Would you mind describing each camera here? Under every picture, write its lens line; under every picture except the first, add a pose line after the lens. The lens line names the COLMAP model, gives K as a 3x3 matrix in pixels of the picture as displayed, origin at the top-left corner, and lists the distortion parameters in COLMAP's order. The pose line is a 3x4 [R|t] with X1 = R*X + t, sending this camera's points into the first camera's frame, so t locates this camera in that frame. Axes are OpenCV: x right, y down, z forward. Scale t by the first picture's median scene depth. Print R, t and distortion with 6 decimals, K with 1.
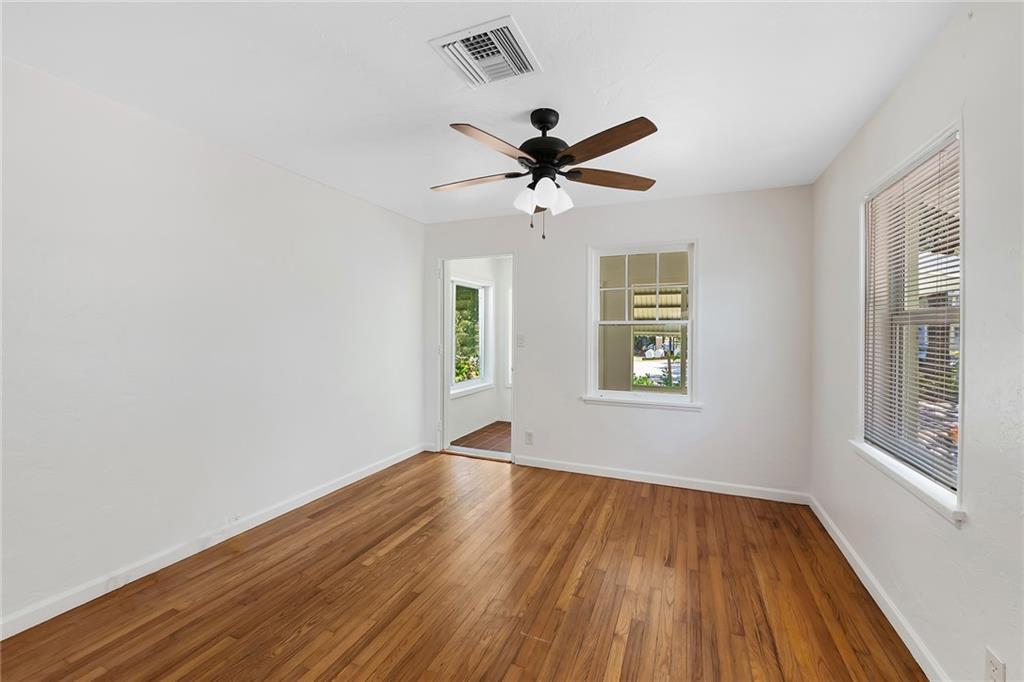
lens RADIAL K [[419.5, 0, 516.0], [0, 419.5, 331.2], [0, 0, 1]] dist [-0.001323, -0.001010]
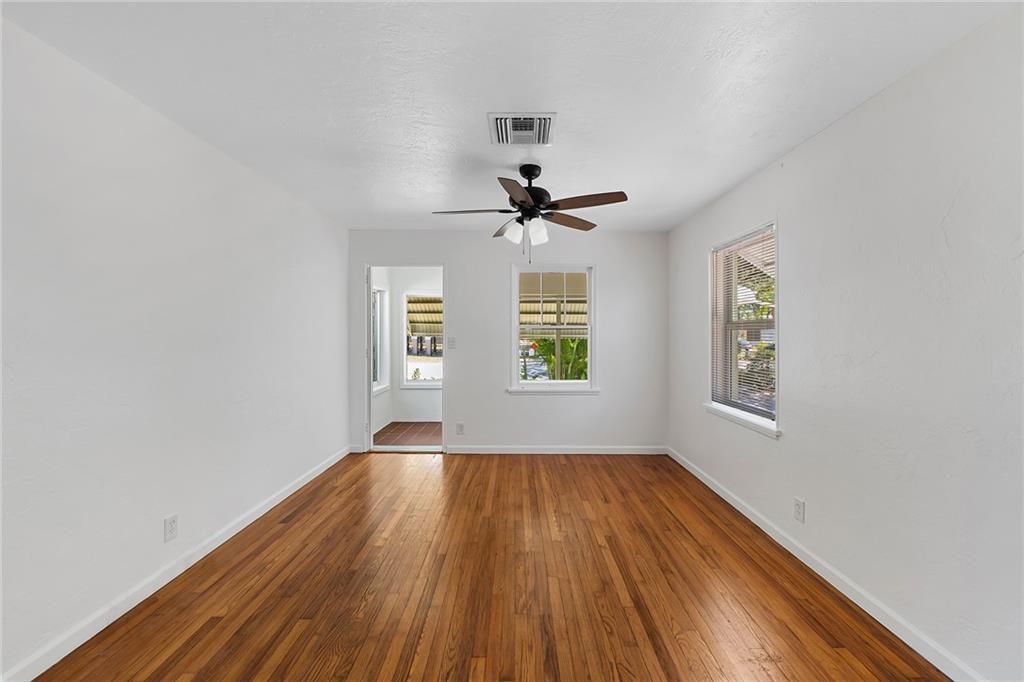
lens RADIAL K [[411.8, 0, 516.1], [0, 411.8, 331.0], [0, 0, 1]] dist [0.000370, -0.000119]
pose [[0.923906, -0.003068, 0.382606, -0.402772], [0.005901, 0.999963, -0.006233, -0.002898], [-0.382573, 0.008016, 0.923891, -0.139213]]
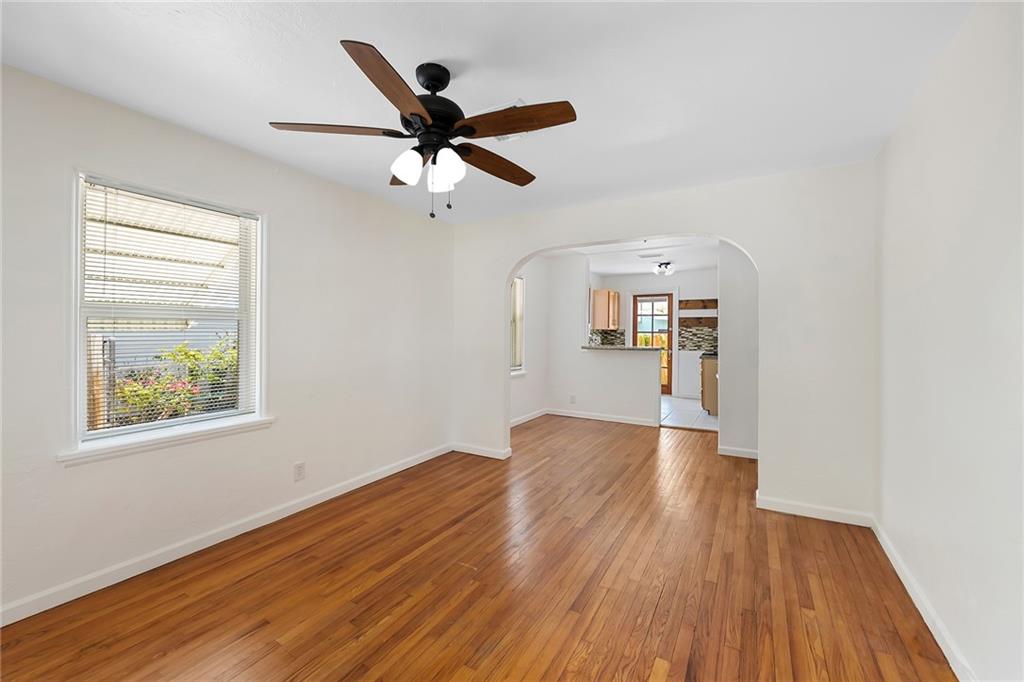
lens RADIAL K [[419.5, 0, 516.0], [0, 419.5, 331.2], [0, 0, 1]] dist [-0.001323, -0.001010]
pose [[-0.991369, -0.010572, 0.130674, -0.185036], [-0.009804, 0.999931, 0.006517, 0.001762], [-0.130733, 0.005180, -0.991404, 1.585411]]
